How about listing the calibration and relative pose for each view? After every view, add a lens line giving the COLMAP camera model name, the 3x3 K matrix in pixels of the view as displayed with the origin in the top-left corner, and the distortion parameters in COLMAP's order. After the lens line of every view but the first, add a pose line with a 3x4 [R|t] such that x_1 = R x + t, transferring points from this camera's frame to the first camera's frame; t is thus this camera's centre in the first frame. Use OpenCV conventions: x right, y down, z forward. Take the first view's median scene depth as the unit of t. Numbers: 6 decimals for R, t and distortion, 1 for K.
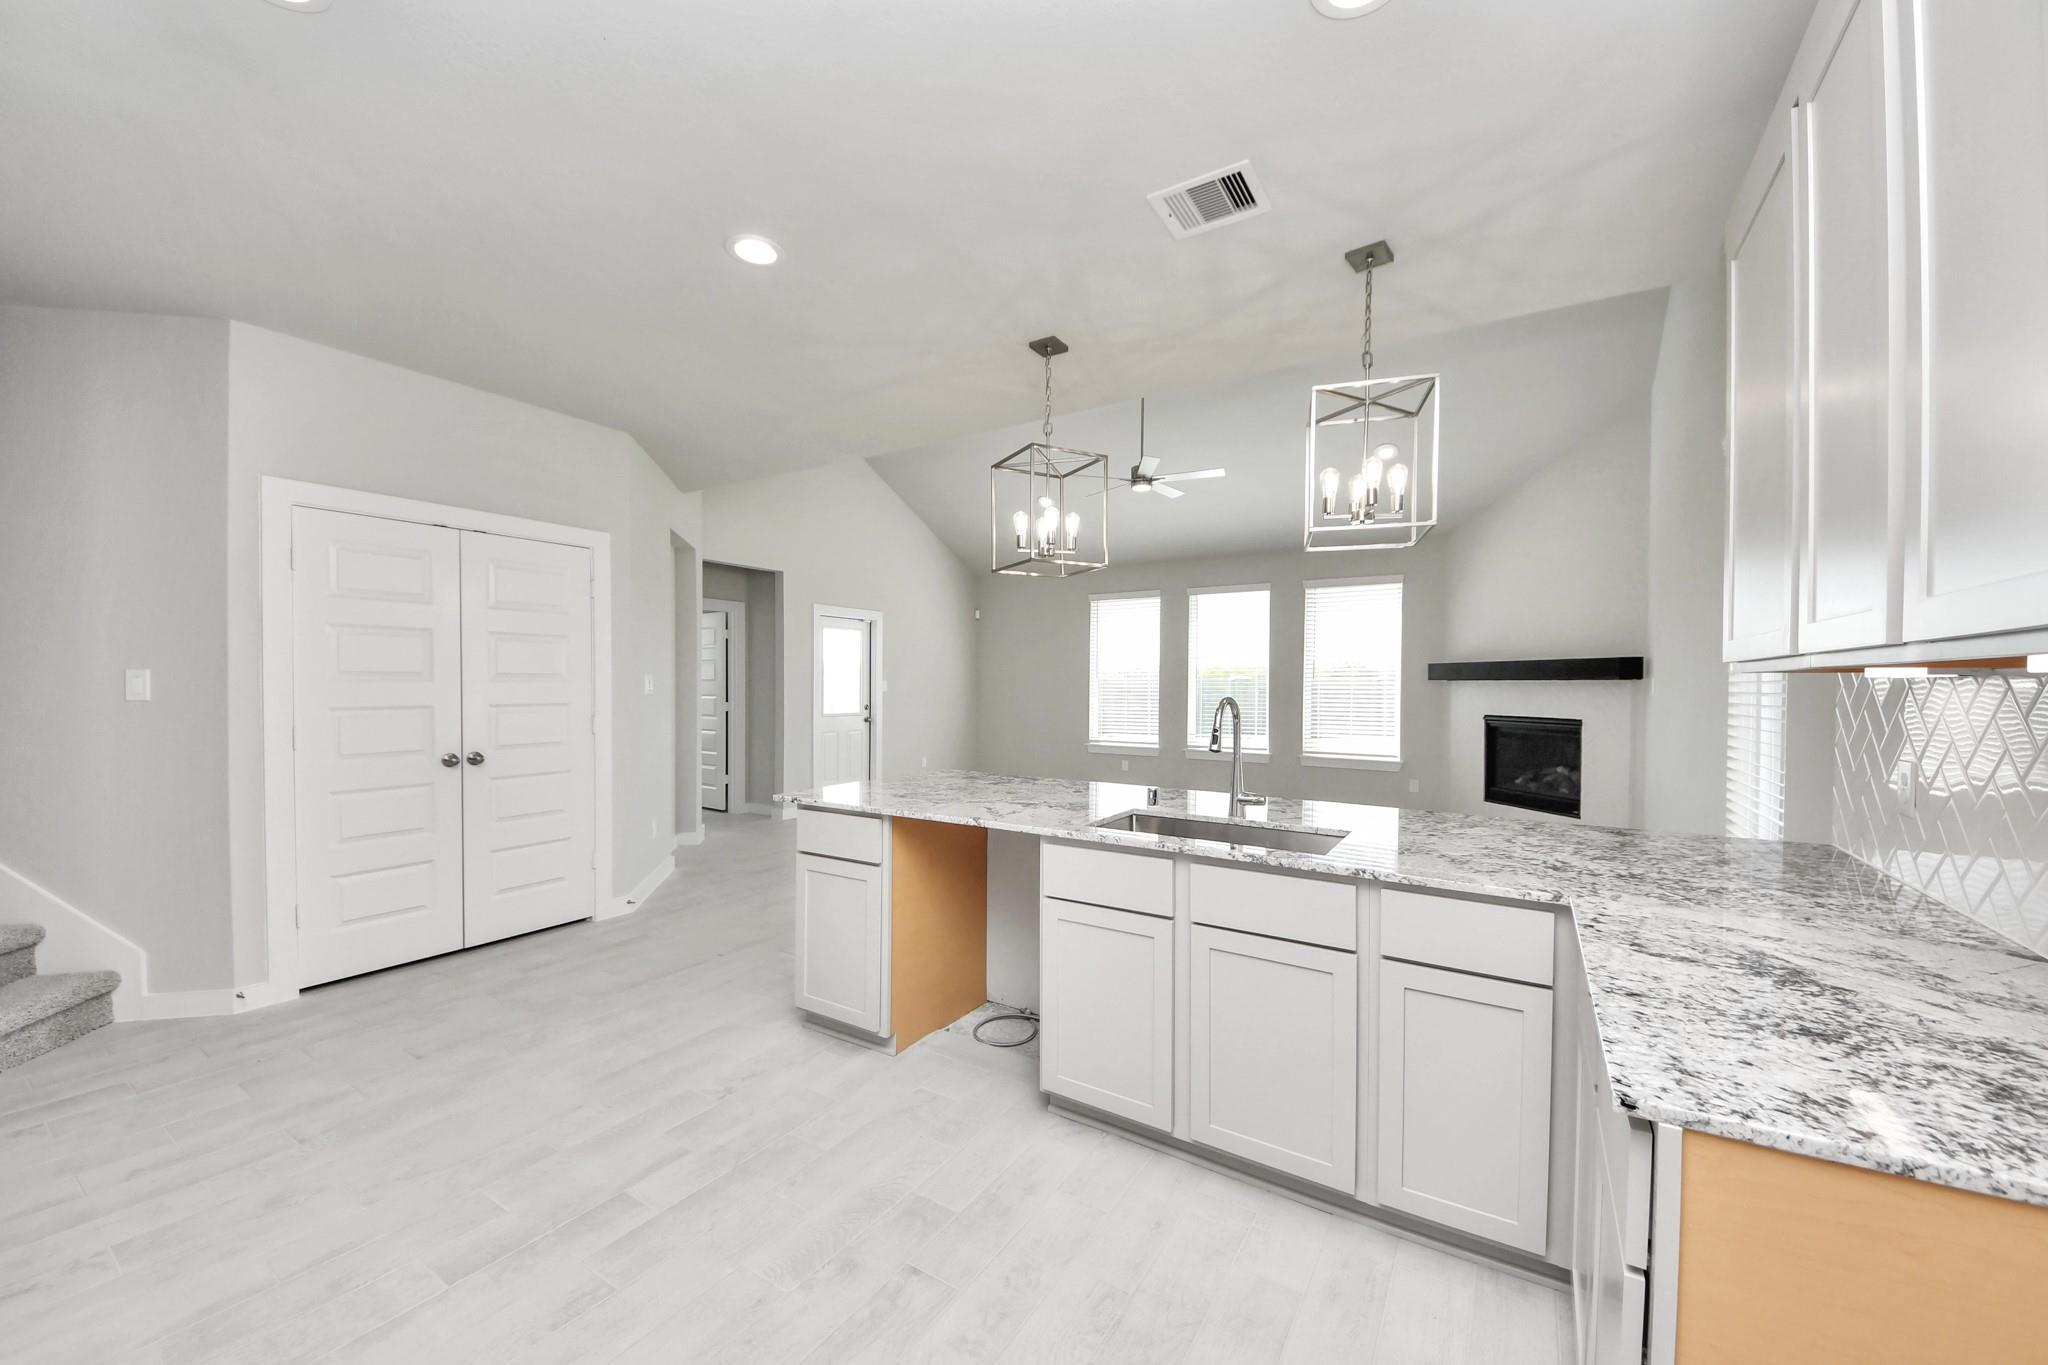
lens RADIAL K [[765.5, 0, 1031.4], [0, 765.5, 688.5], [0, 0, 1]] dist [0.026115, -0.016792]
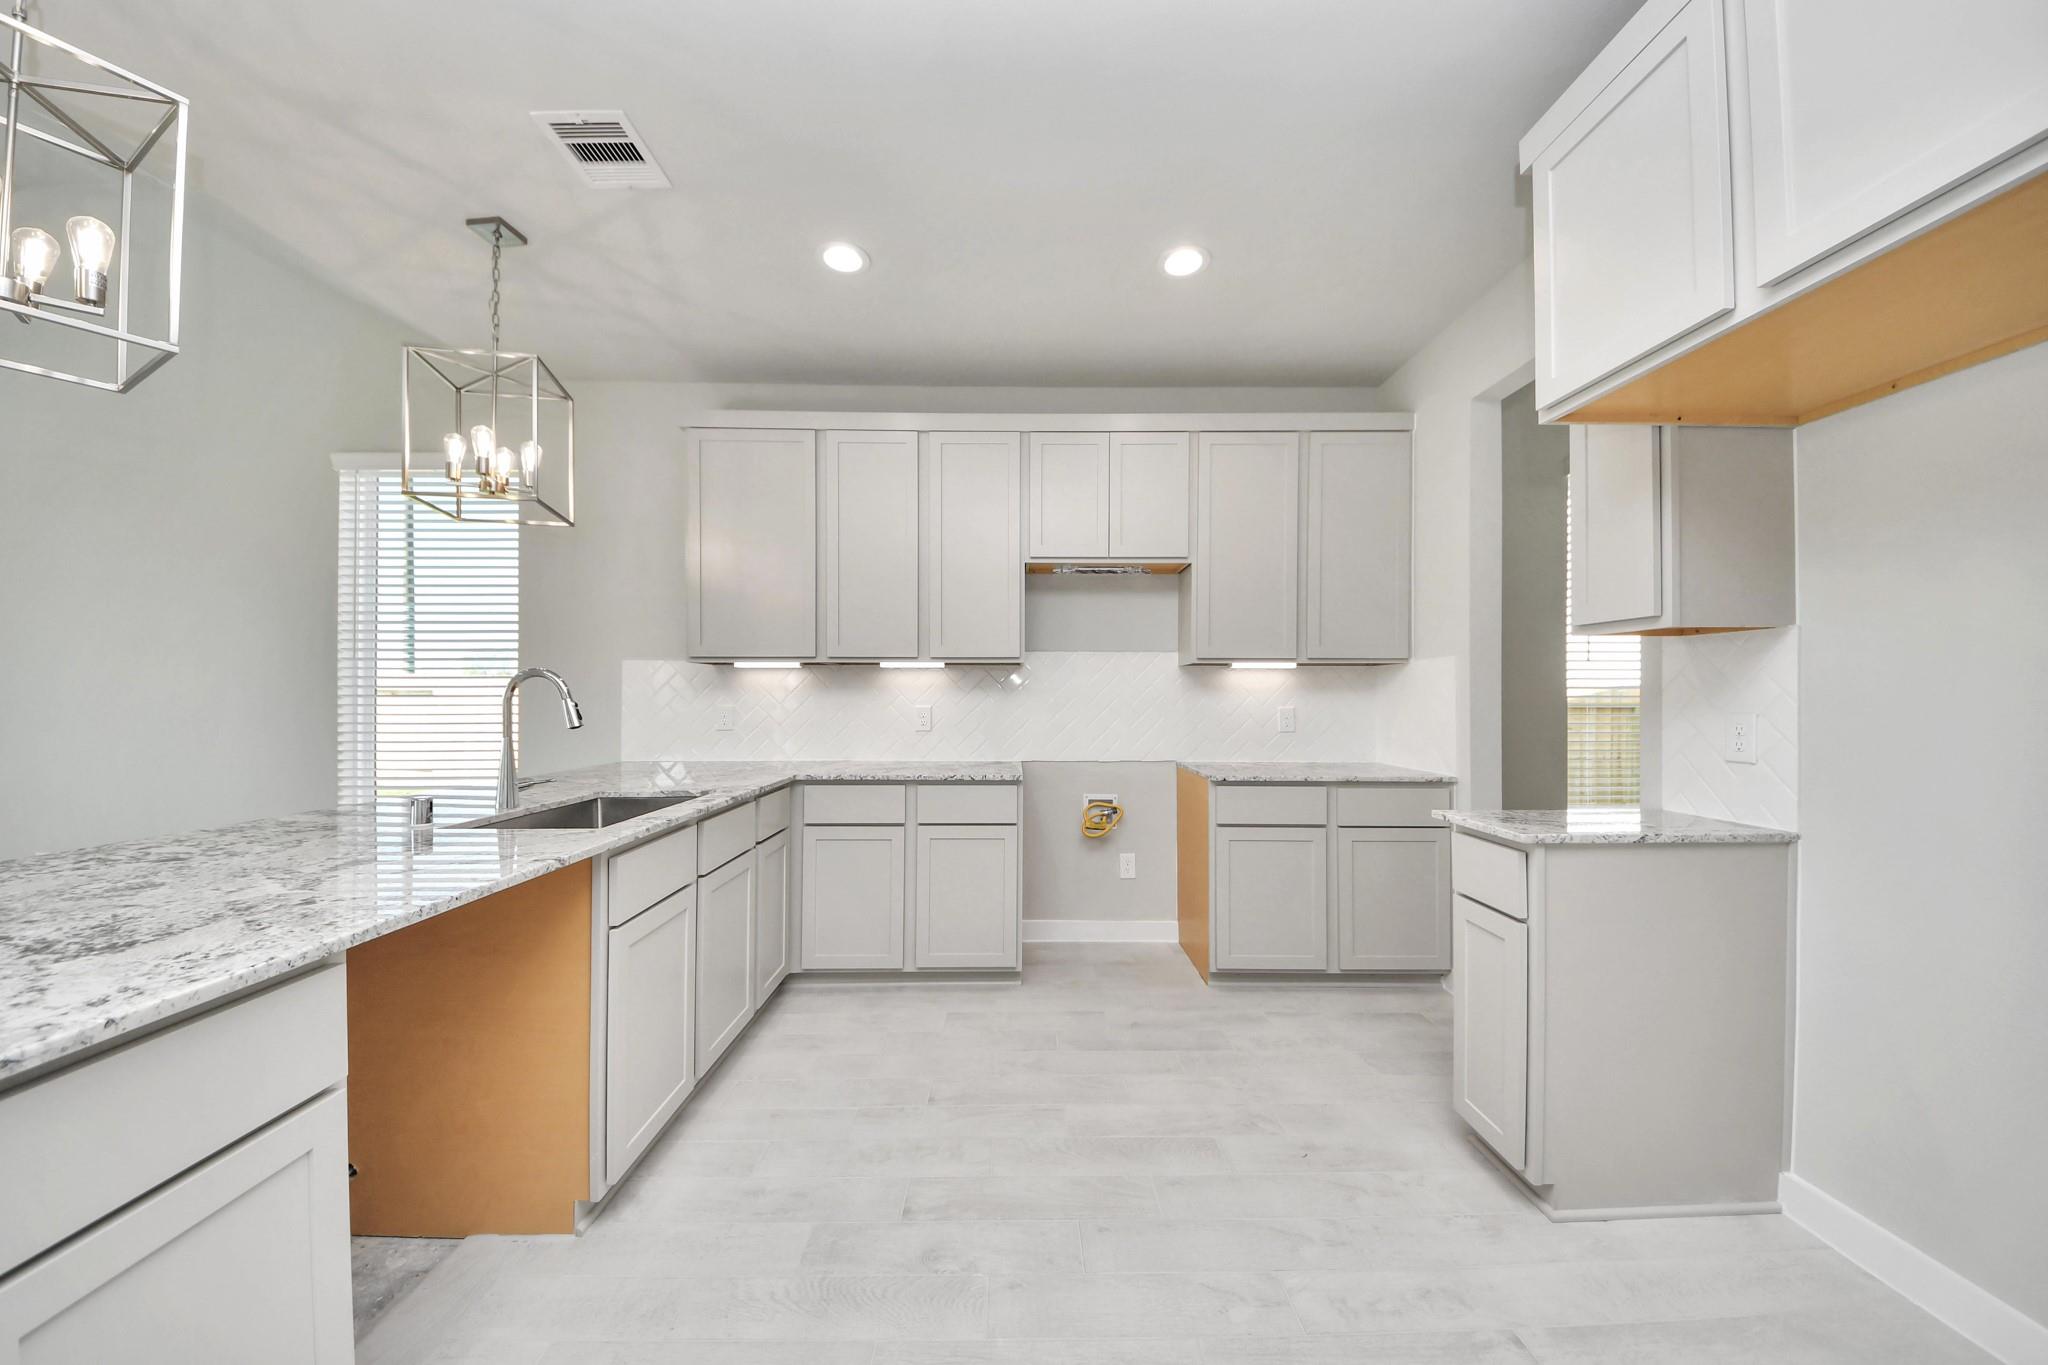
lens RADIAL K [[734.5, 0, 1002.5], [0, 734.5, 694.1], [0, 0, 1]] dist [0.021837, -0.014455]
pose [[-0.516227, -0.004640, 0.856439, -0.562824], [-0.000262, 0.999986, 0.005260, 0.027330], [-0.856452, 0.002491, -0.516221, 0.739519]]
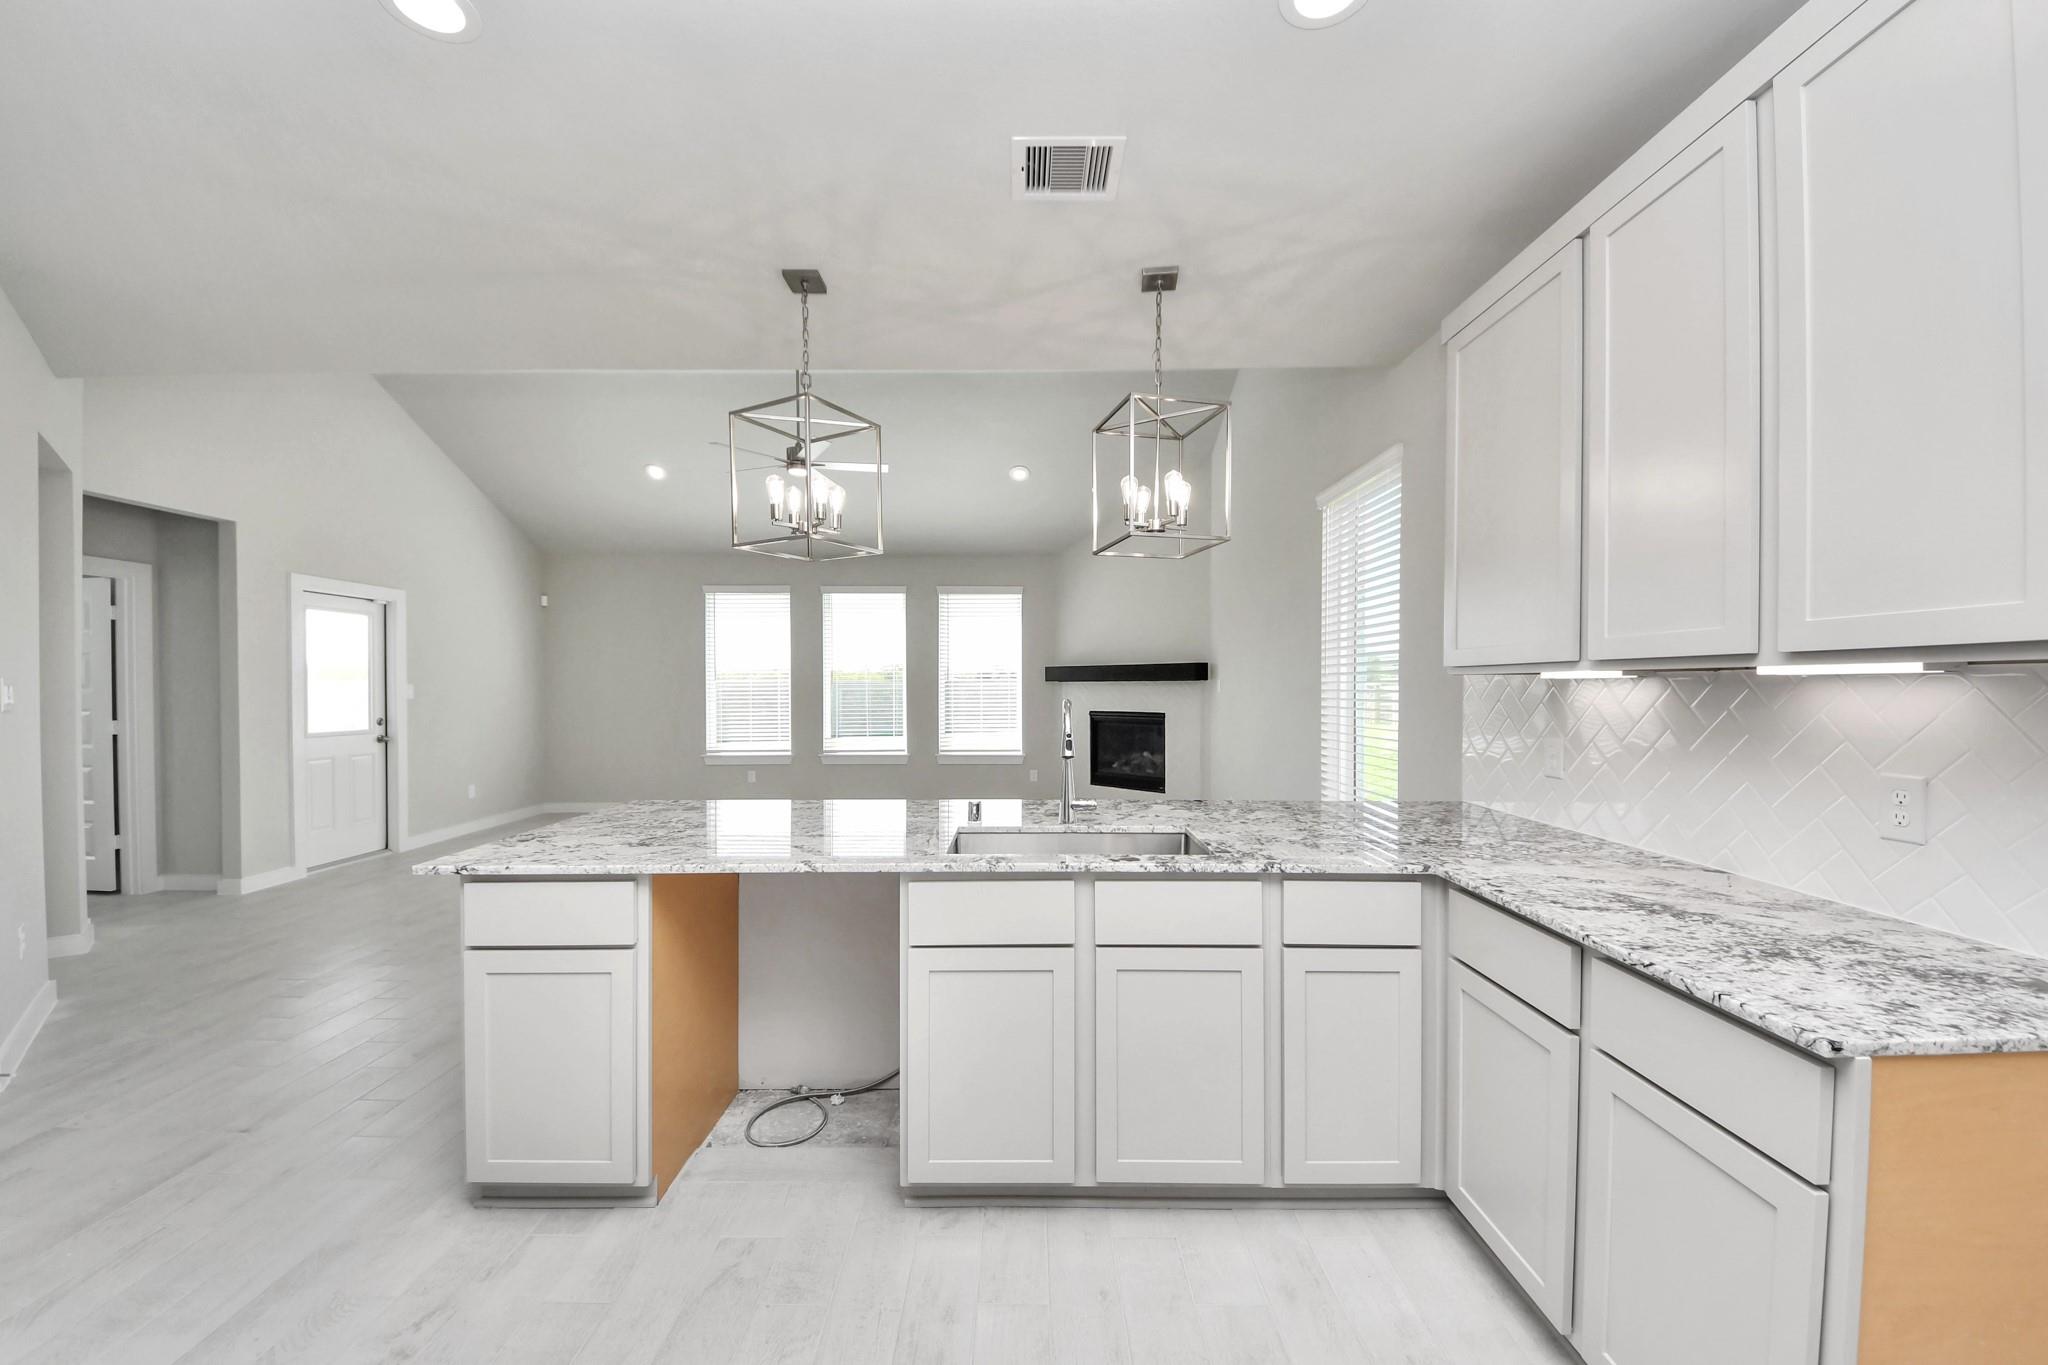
lens RADIAL K [[765.5, 0, 1031.4], [0, 765.5, 688.5], [0, 0, 1]] dist [0.026115, -0.016792]
pose [[0.851151, -0.009890, 0.524828, -0.195535], [0.010616, 0.999942, 0.001627, -0.003498], [-0.524814, 0.004187, 0.851207, 0.149143]]
